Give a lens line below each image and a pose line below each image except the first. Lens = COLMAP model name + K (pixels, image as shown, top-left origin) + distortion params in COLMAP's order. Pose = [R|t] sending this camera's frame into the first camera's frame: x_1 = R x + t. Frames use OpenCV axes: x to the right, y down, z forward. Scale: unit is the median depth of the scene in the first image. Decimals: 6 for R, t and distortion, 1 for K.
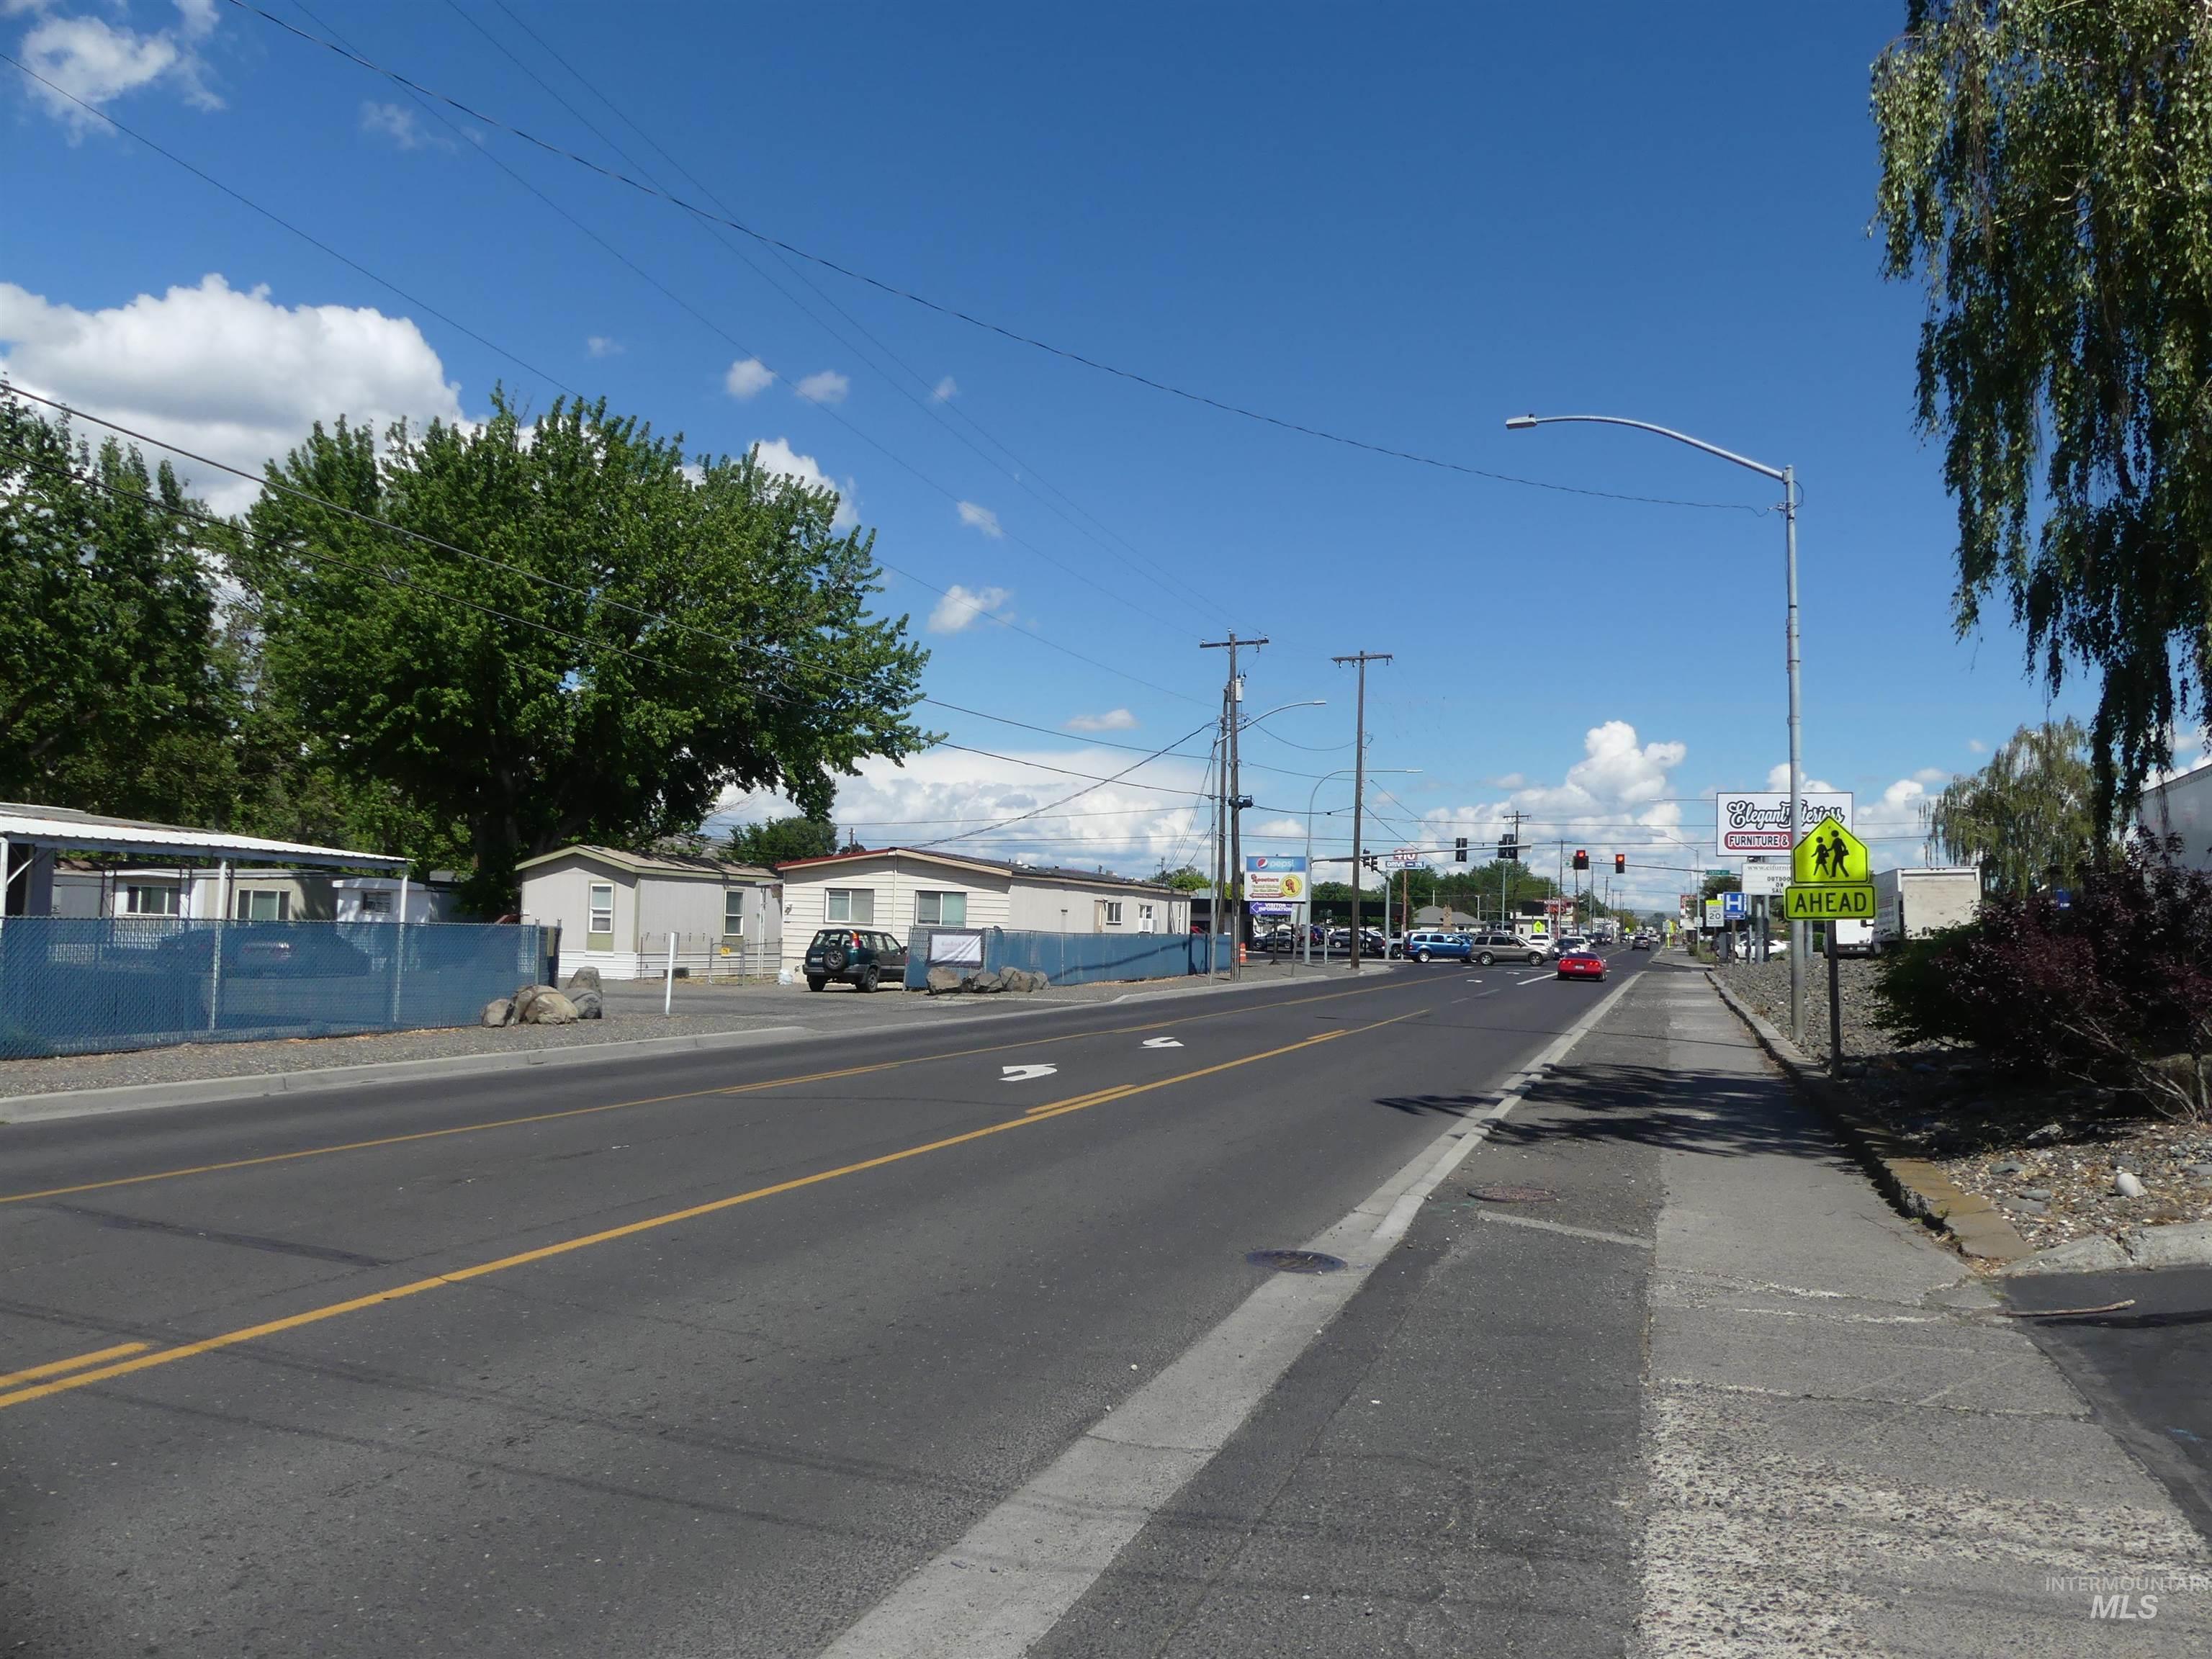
lens RADIAL K [[1660.1, 0, 1109.2], [0, 1660.1, 820.6], [0, 0, 1]] dist [-0.025005, 0.025040]
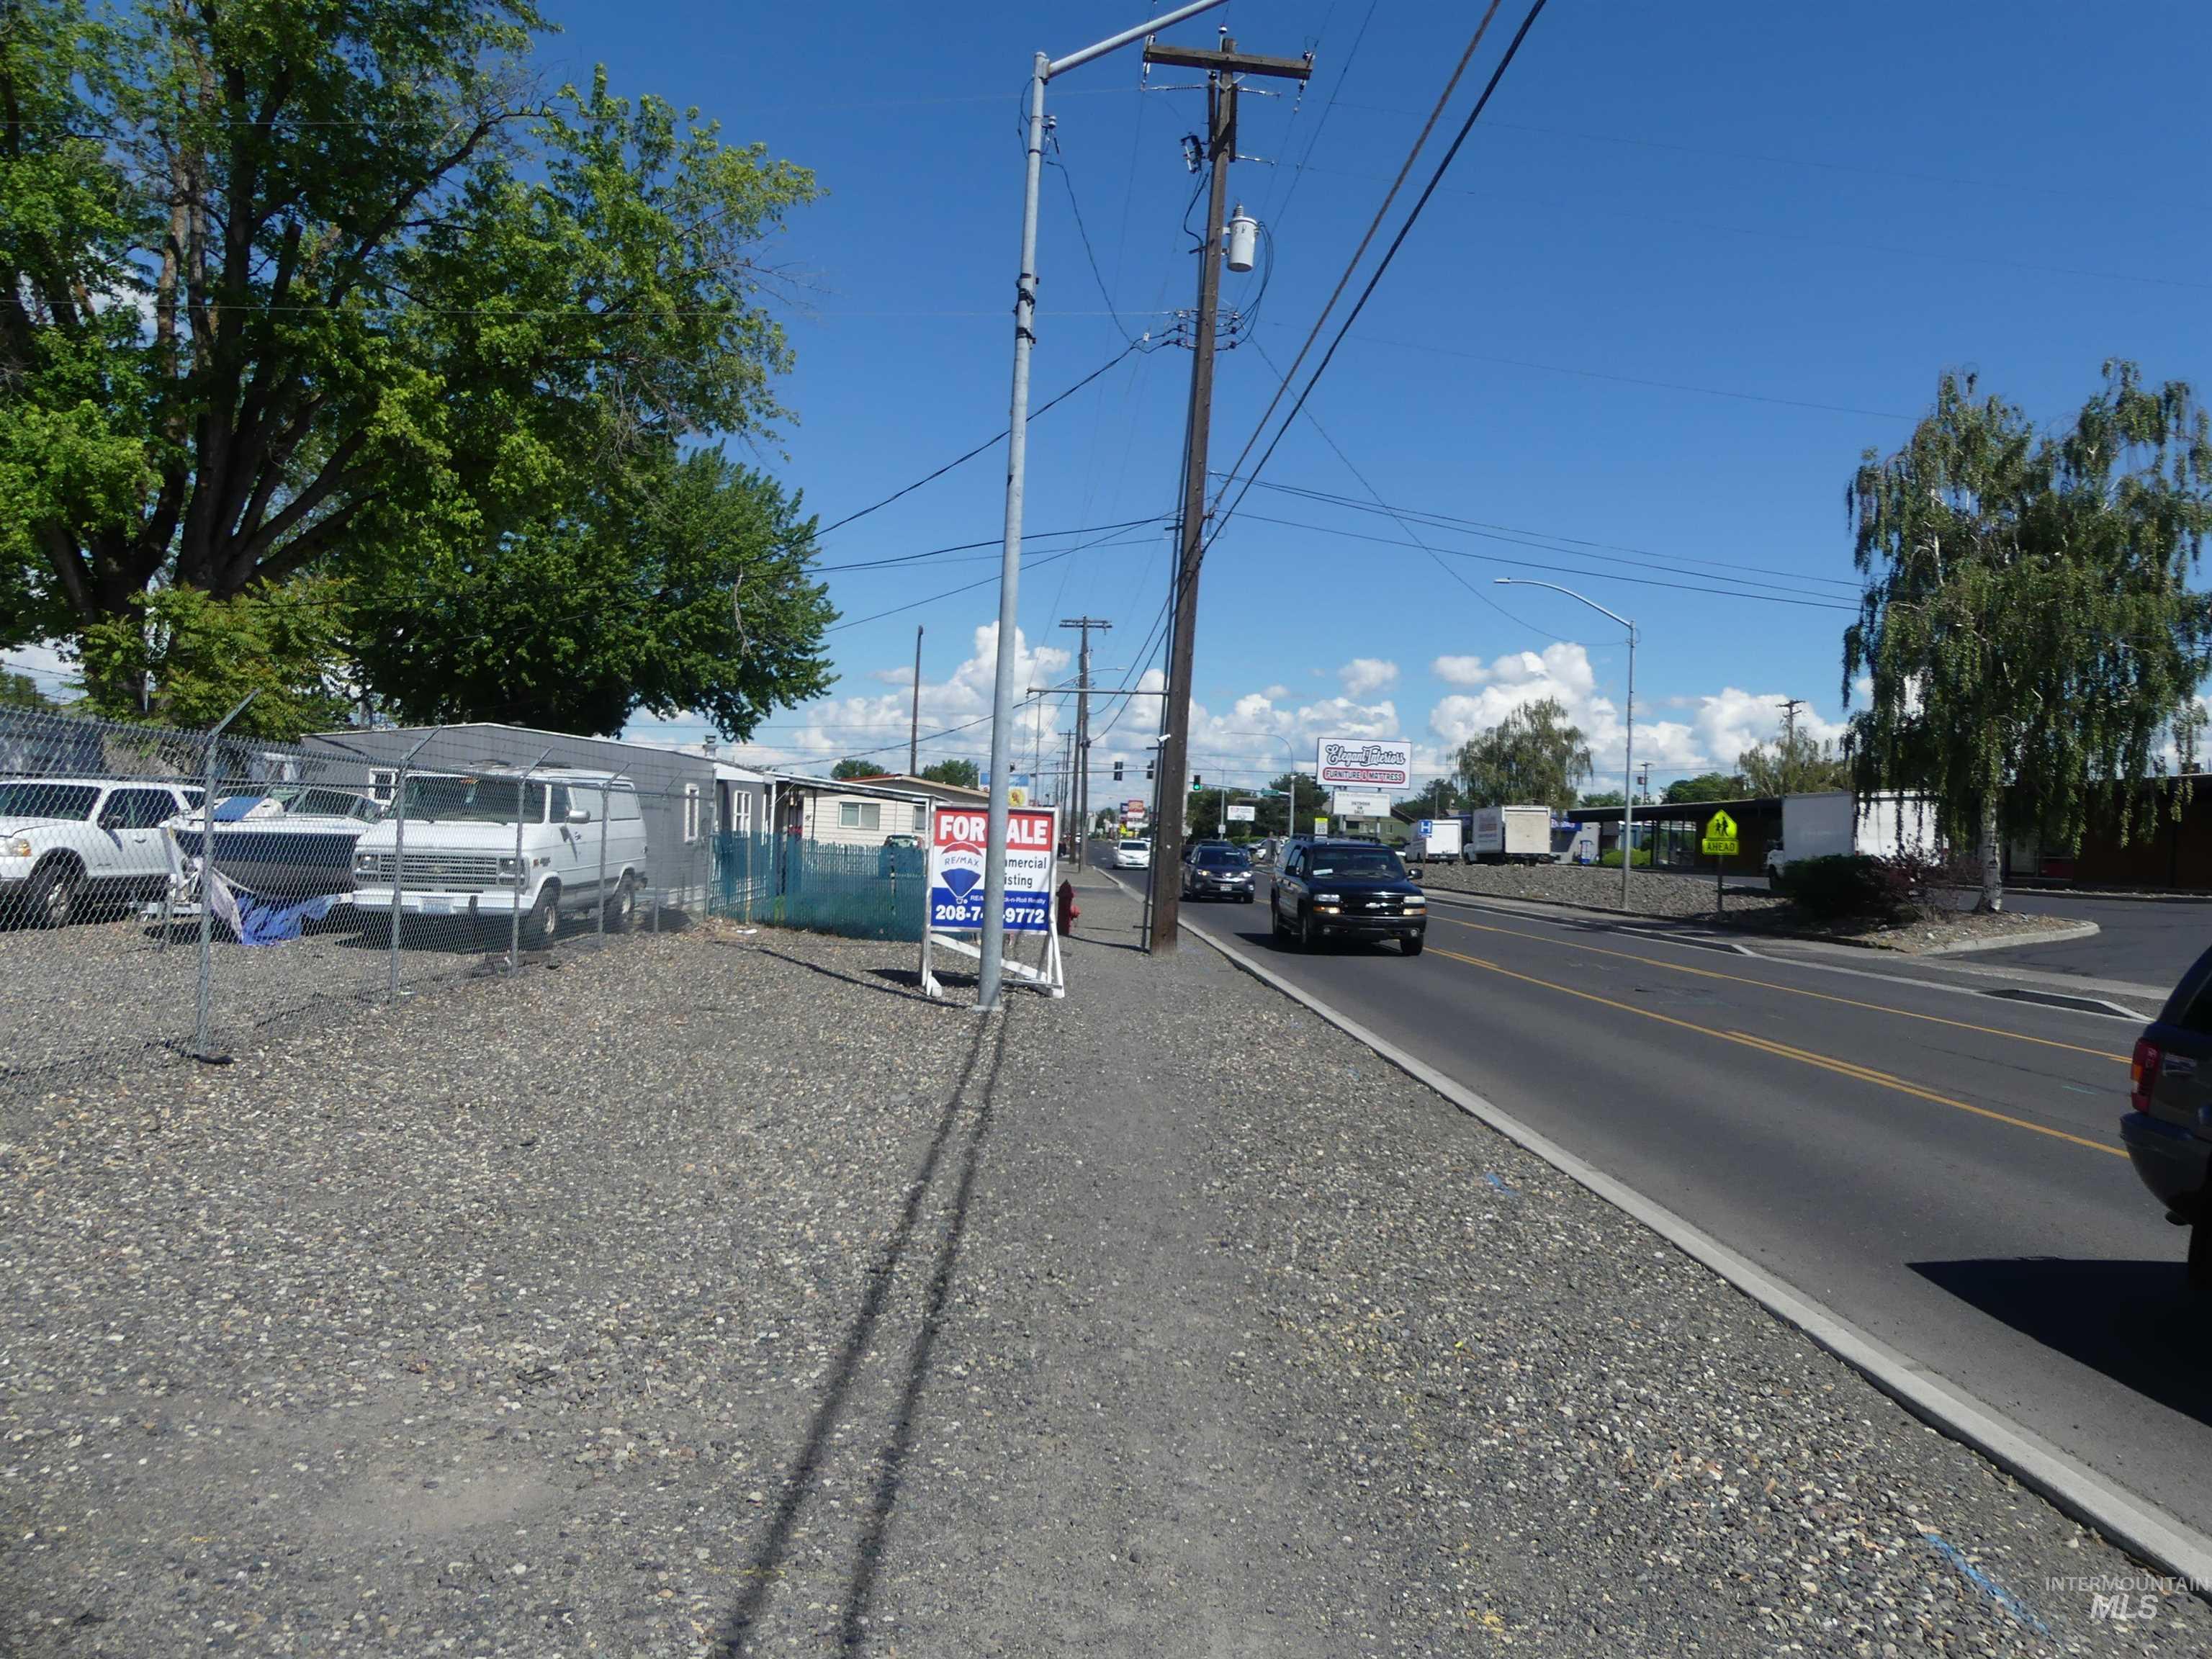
lens RADIAL K [[1660.1, 0, 1110.3], [0, 1660.1, 848.8], [0, 0, 1]] dist [-0.025005, 0.025040]
pose [[0.934090, 0.021882, 0.356366, -0.263676], [-0.052407, 0.995712, 0.076227, -0.020650], [-0.353170, -0.089879, 0.931232, -0.189654]]
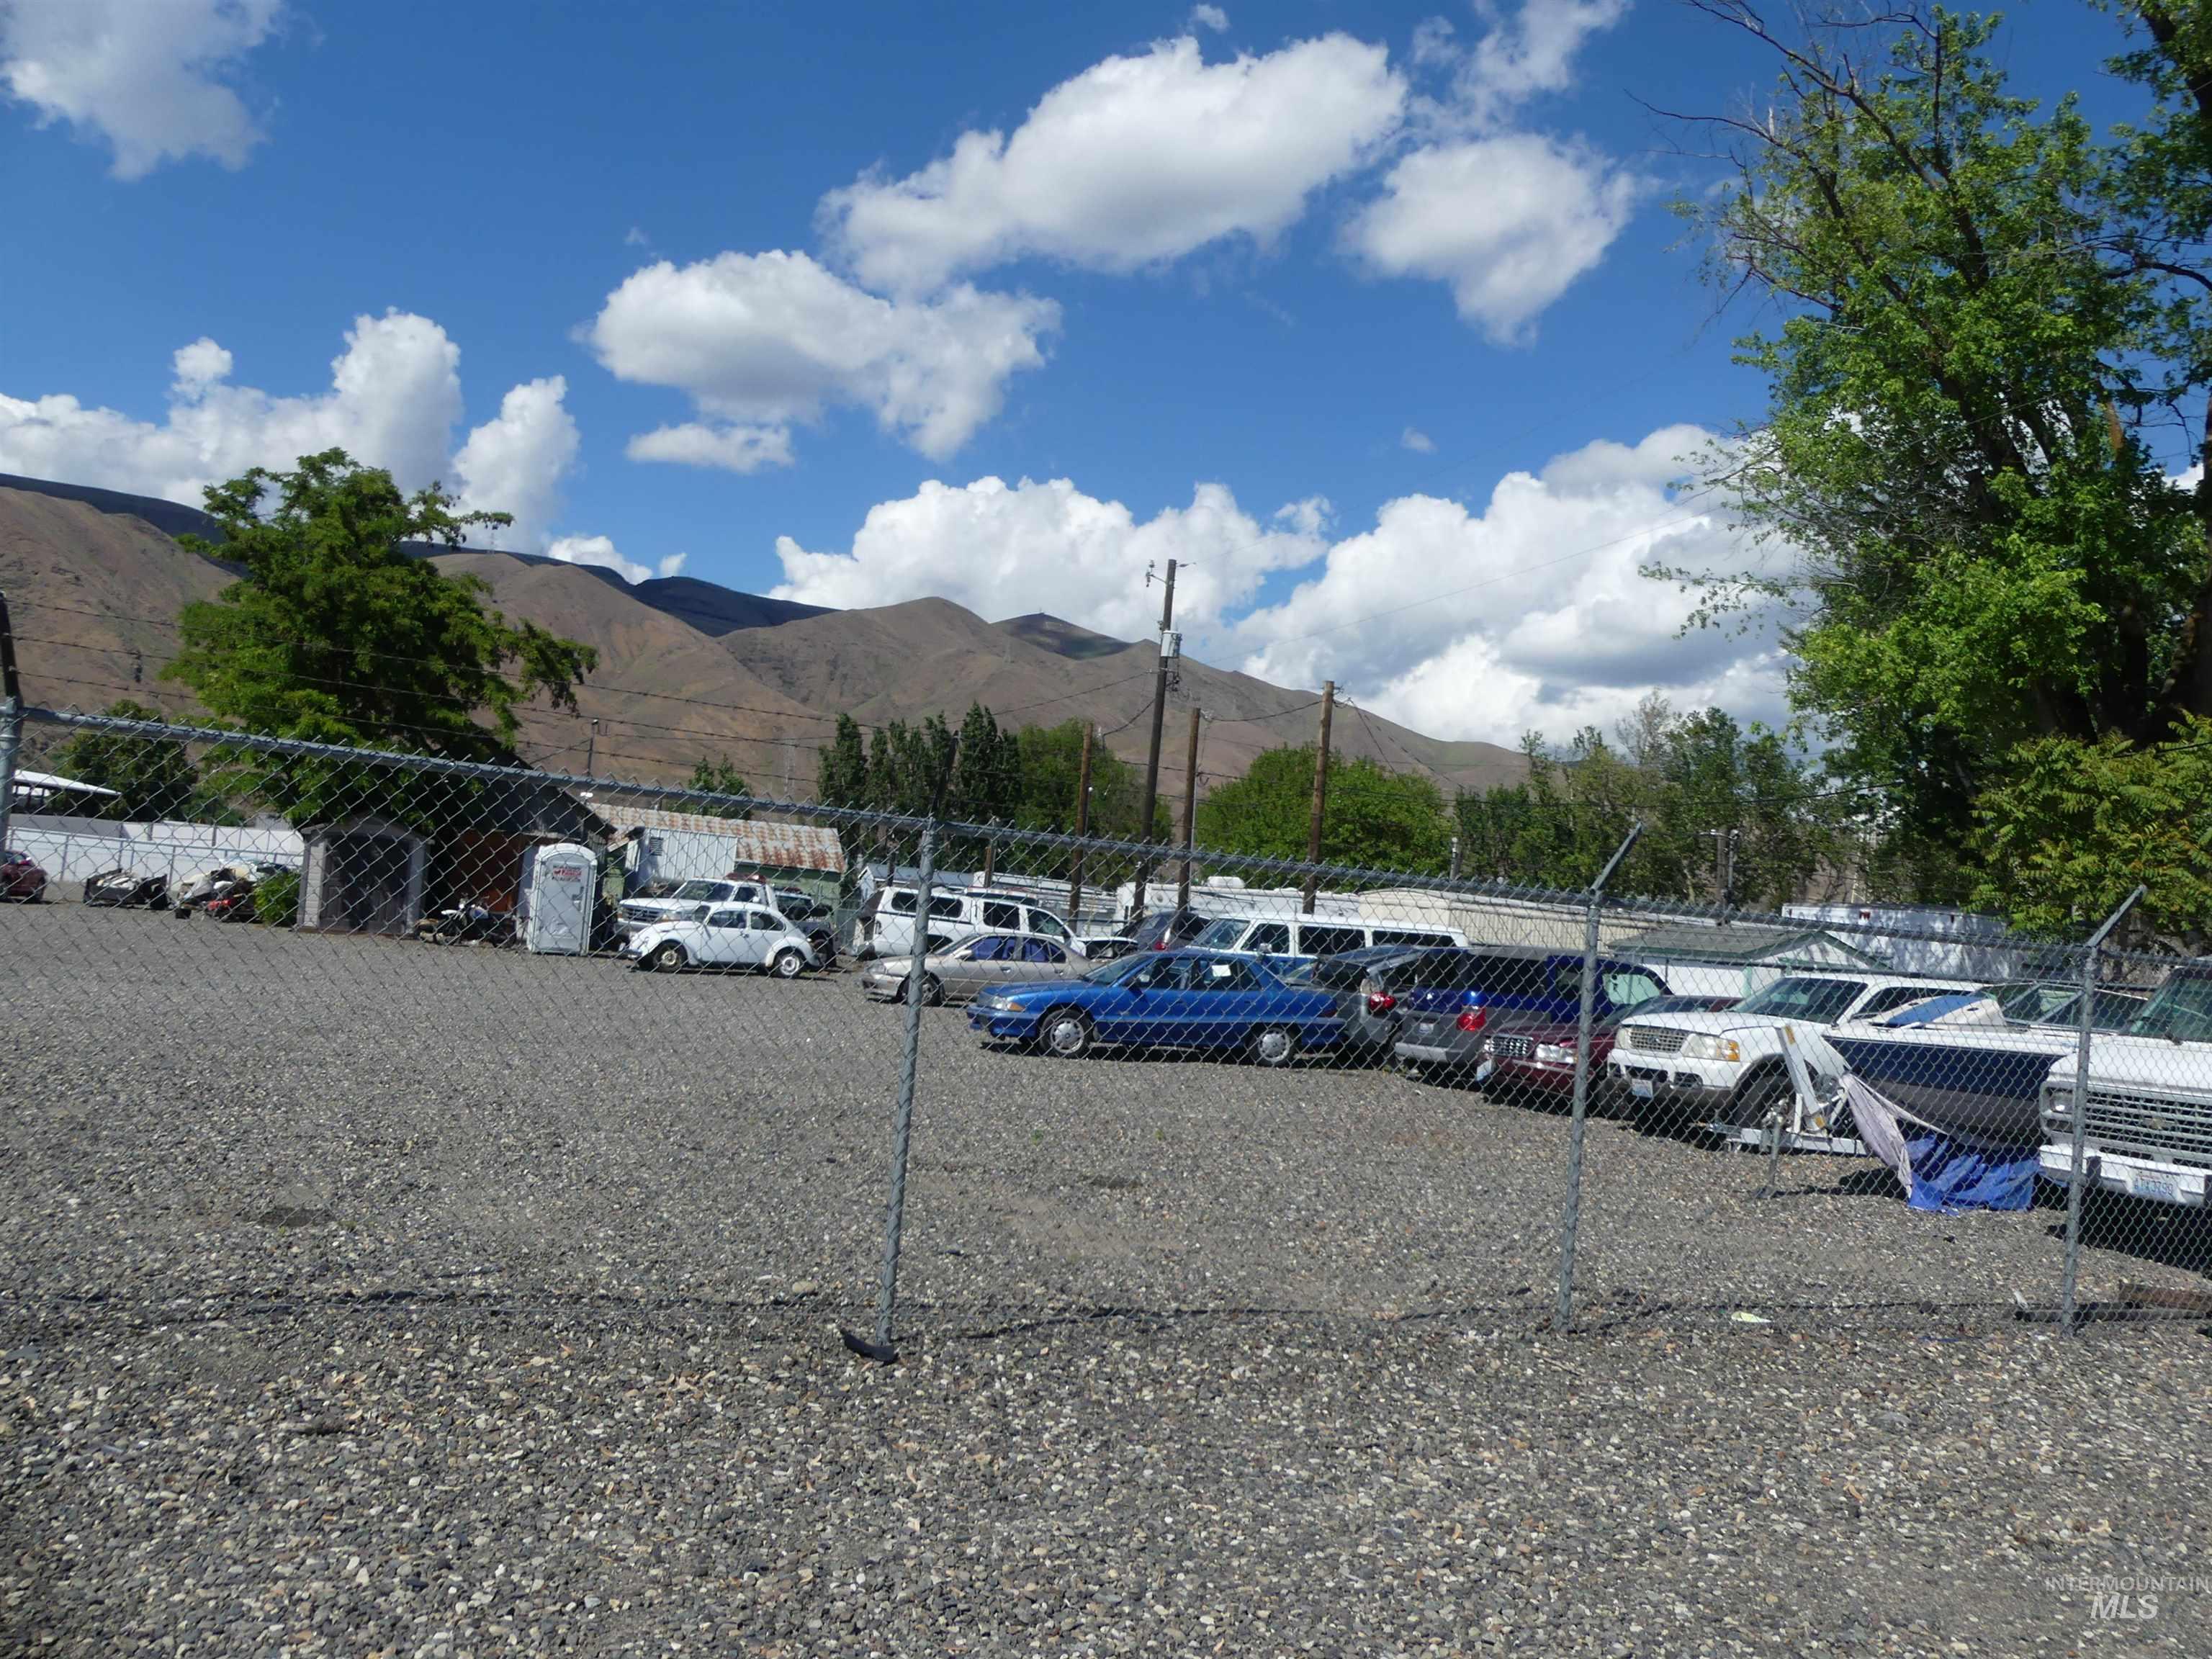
lens RADIAL K [[1660.1, 0, 1161.5], [0, 1660.1, 829.7], [0, 0, 1]] dist [-0.025005, 0.025040]
pose [[0.631136, -0.009270, -0.775617, -0.220118], [-0.026118, 0.999108, -0.033194, -0.012838], [0.775233, 0.041208, 0.630330, -0.095494]]
